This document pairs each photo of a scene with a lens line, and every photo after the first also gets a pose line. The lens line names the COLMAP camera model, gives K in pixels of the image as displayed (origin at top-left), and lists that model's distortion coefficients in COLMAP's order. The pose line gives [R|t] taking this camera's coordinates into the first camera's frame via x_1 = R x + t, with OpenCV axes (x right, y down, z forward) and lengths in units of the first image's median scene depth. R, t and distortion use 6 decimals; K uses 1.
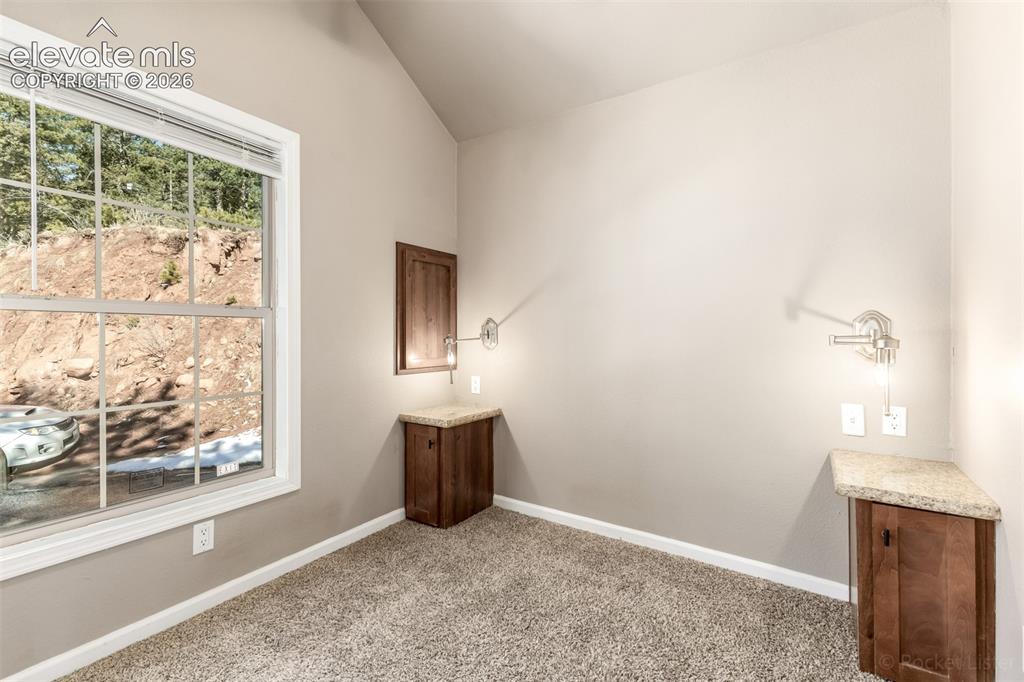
lens RADIAL K [[447.6, 0, 514.7], [0, 447.6, 339.9], [0, 0, 1]] dist [0.013582, -0.003248]
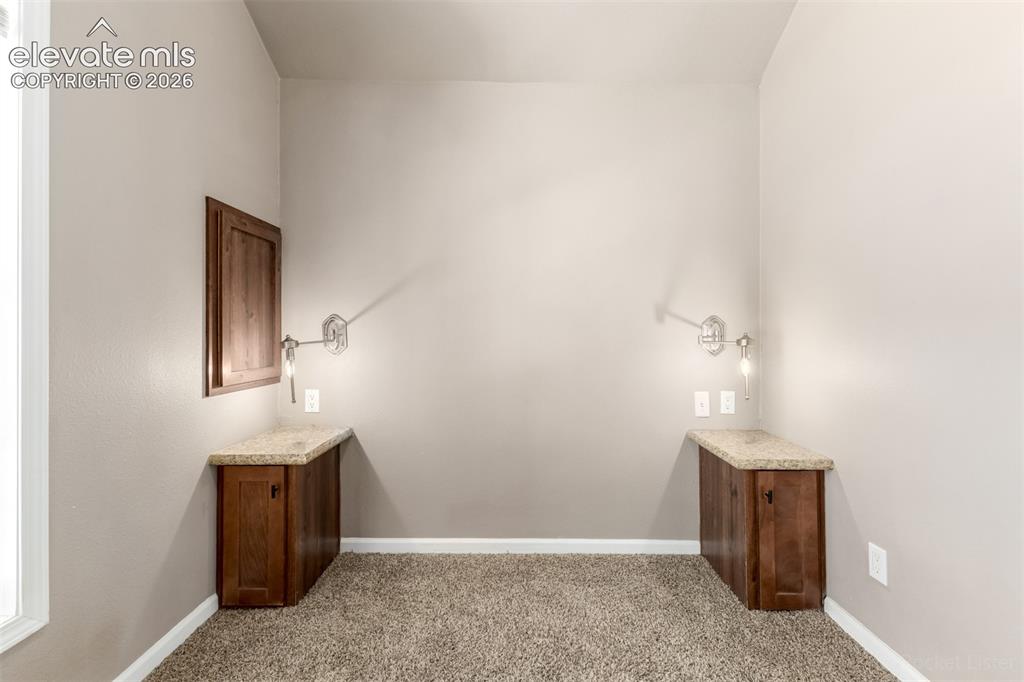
lens RADIAL K [[447.6, 0, 512.5], [0, 447.6, 333.5], [0, 0, 1]] dist [0.013582, -0.003248]
pose [[0.832443, -0.002198, 0.554106, -0.261821], [0.007045, 0.999953, -0.006617, -0.008192], [-0.554065, 0.009411, 0.832420, 0.196257]]
